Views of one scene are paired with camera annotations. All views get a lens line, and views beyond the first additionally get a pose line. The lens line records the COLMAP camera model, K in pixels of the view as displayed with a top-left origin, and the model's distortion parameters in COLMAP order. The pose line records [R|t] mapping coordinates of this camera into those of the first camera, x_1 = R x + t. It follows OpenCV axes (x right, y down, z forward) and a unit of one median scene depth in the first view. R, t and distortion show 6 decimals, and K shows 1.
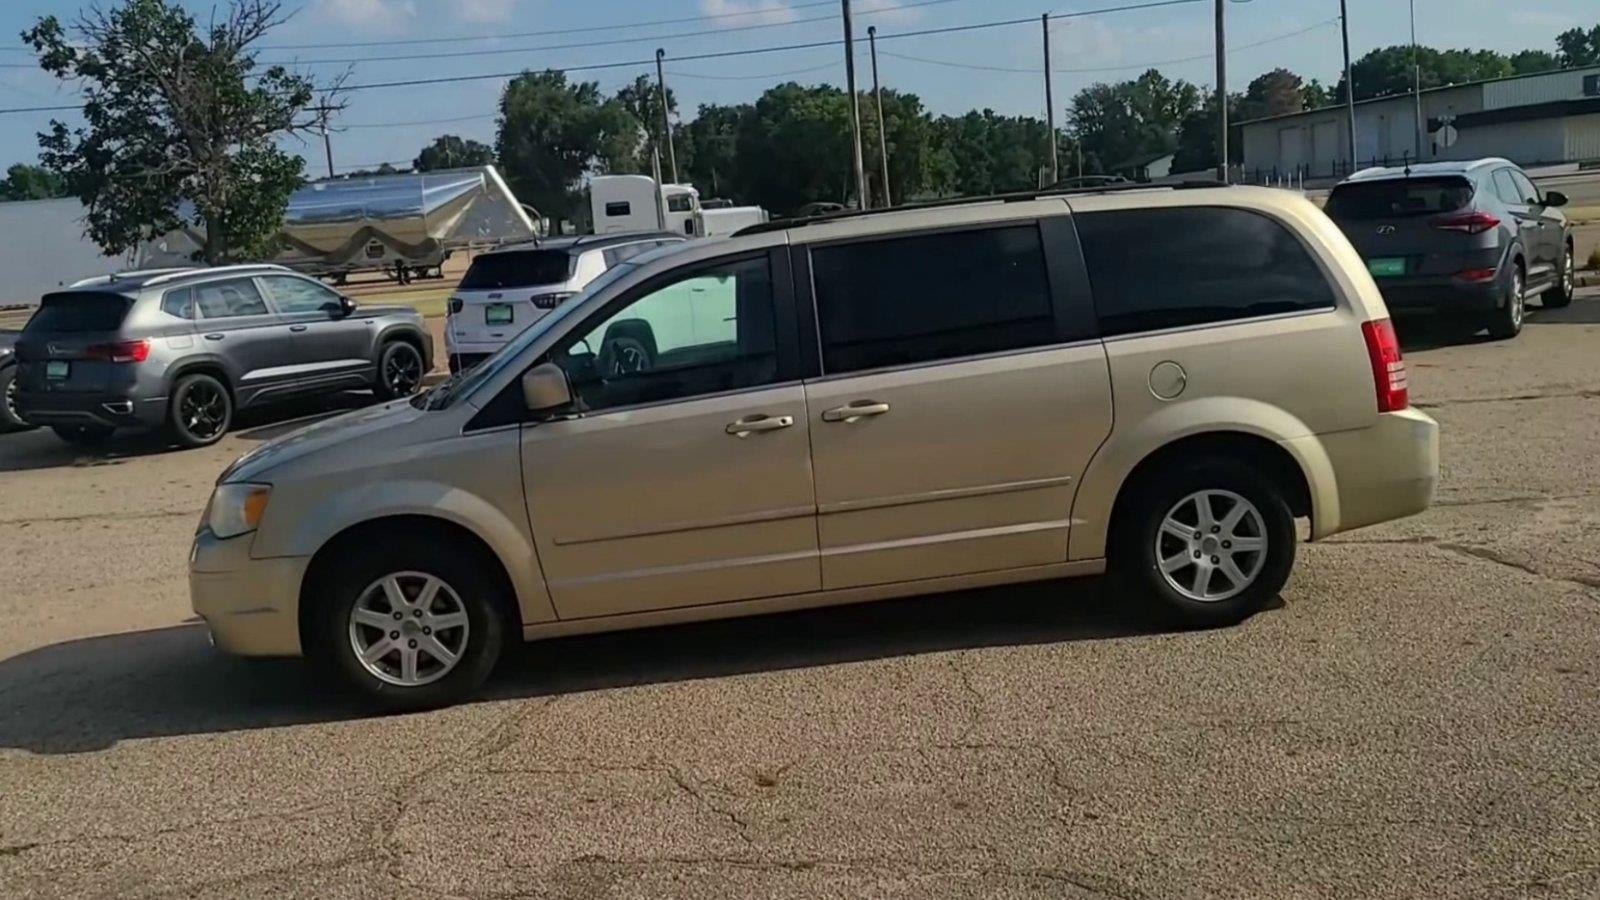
lens RADIAL K [[1500.4, 0, 792.2], [0, 1500.4, 450.6], [0, 0, 1]] dist [0.038901, -0.017579]
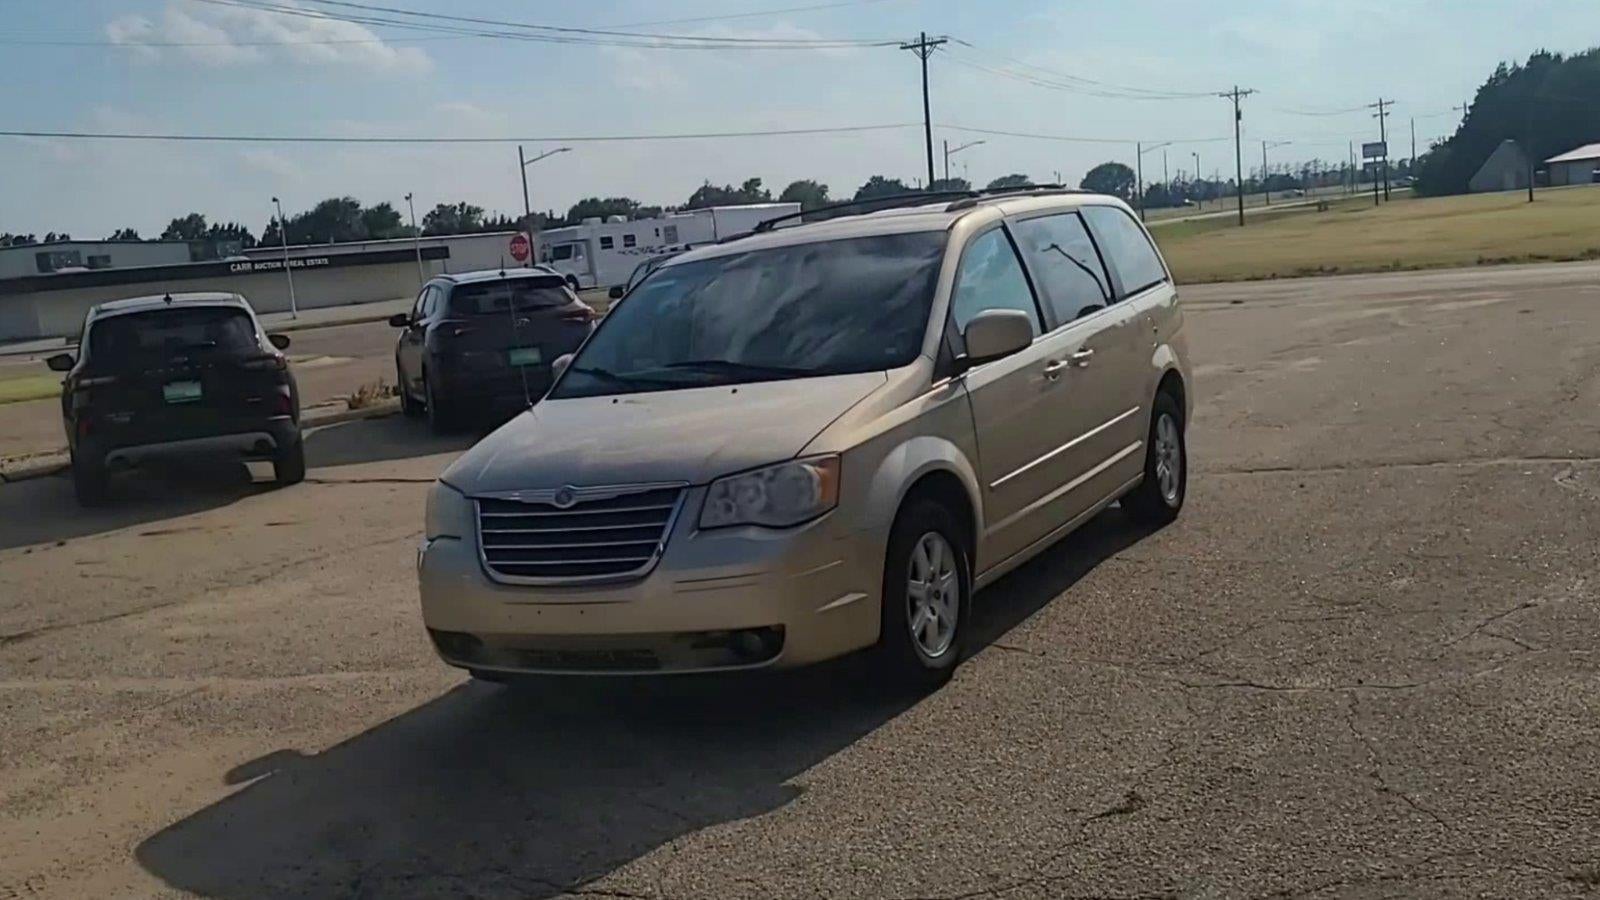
lens RADIAL K [[1575.3, 0, 795.0], [0, 1575.3, 486.3], [0, 0, 1]] dist [0.054515, -0.000357]
pose [[0.570081, -0.096902, 0.815854, -1.020361], [0.181398, 0.983359, -0.009955, 0.042338], [-0.801313, 0.153669, 0.578172, 0.449054]]
